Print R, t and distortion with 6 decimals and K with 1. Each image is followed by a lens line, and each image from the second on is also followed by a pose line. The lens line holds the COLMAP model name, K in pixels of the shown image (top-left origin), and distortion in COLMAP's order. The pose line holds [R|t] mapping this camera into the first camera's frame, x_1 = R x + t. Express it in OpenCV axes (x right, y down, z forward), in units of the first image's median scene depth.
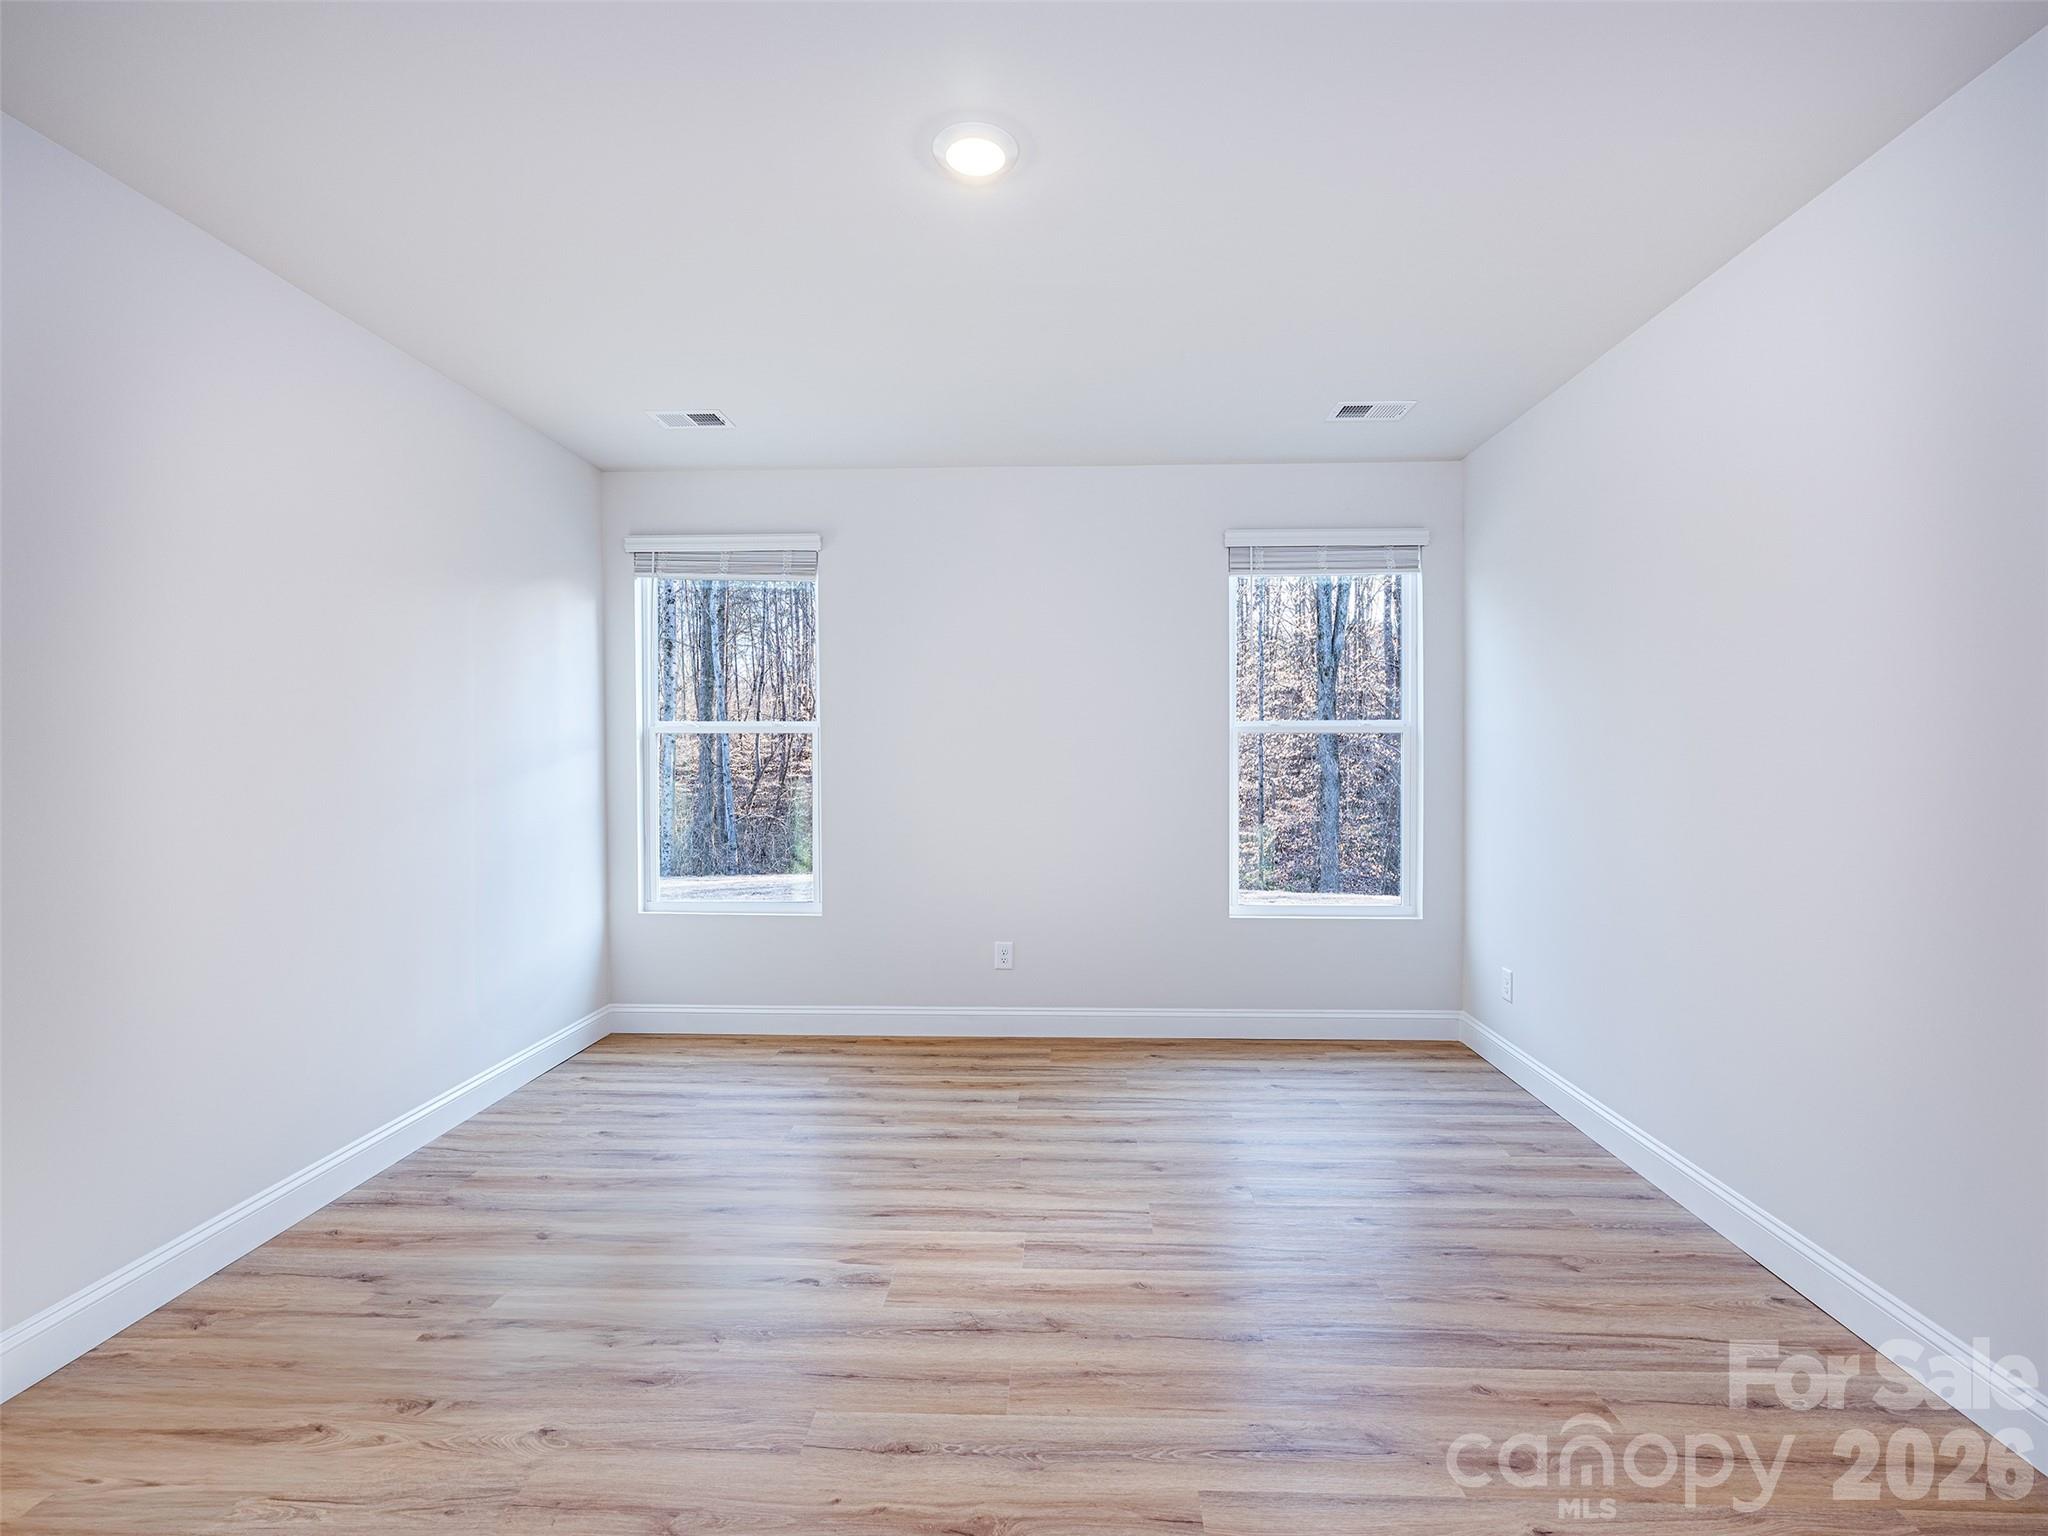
lens RADIAL K [[956.6, 0, 1038.1], [0, 956.6, 782.8], [0, 0, 1]] dist [-0.004075, 0.001406]
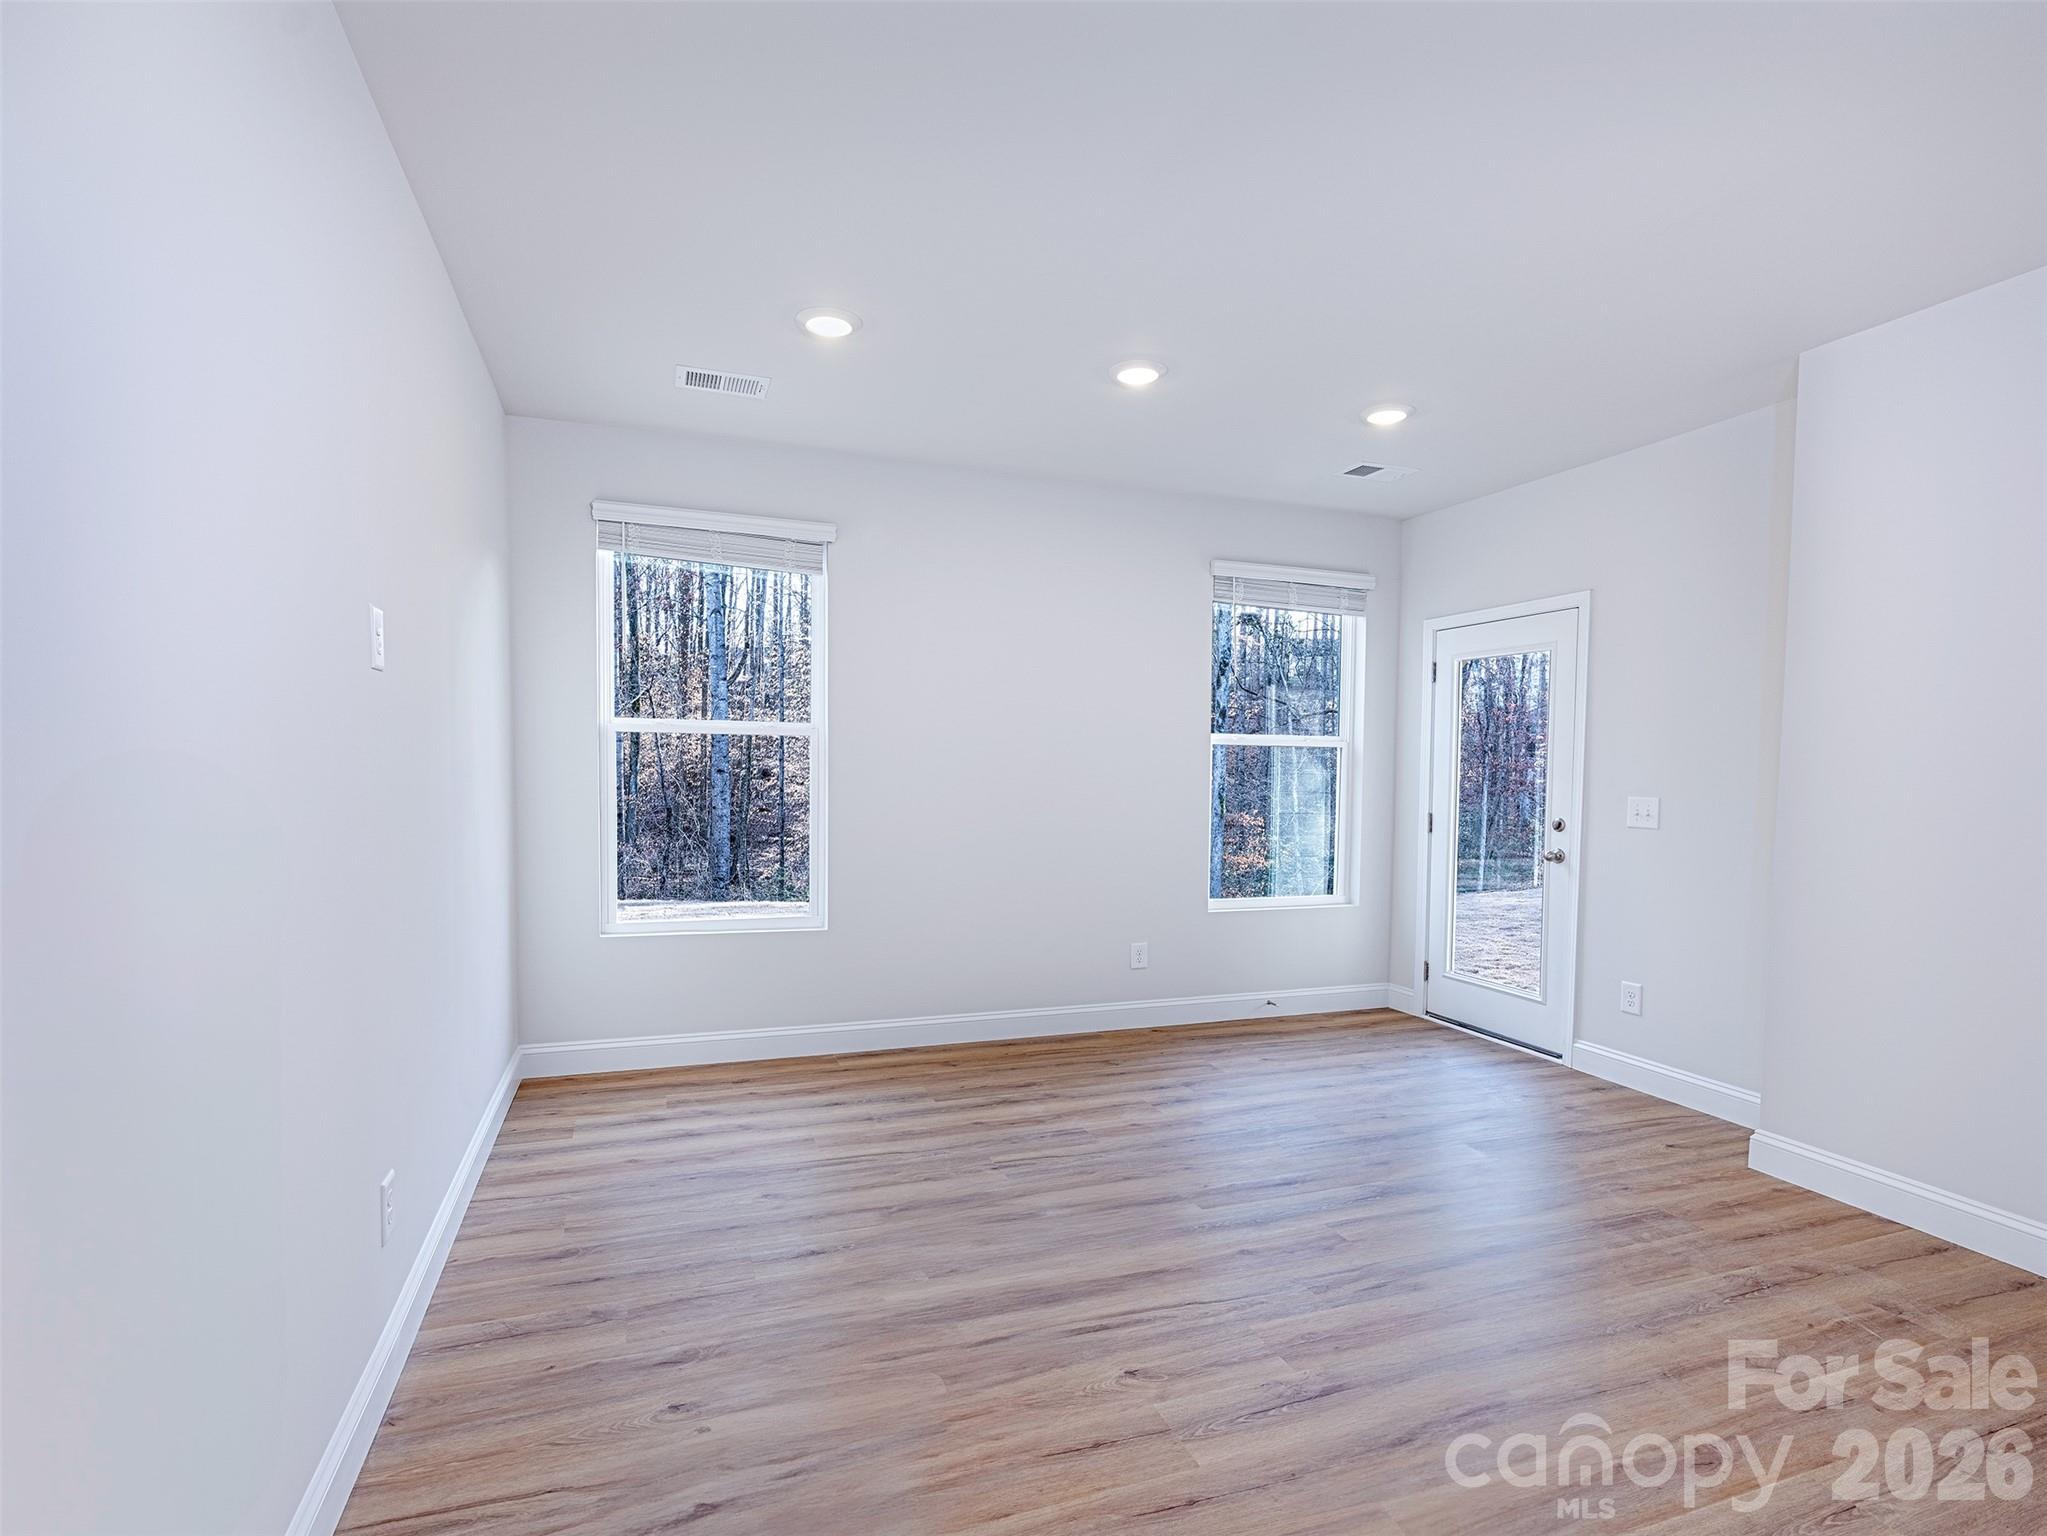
lens RADIAL K [[956.1, 0, 1028.4], [0, 956.1, 782.8], [0, 0, 1]] dist [-0.004075, 0.001406]
pose [[0.917137, 0.002582, 0.398564, -0.425910], [0.001136, 0.999958, -0.009092, 0.002290], [-0.398570, 0.008792, 0.917096, 0.073326]]
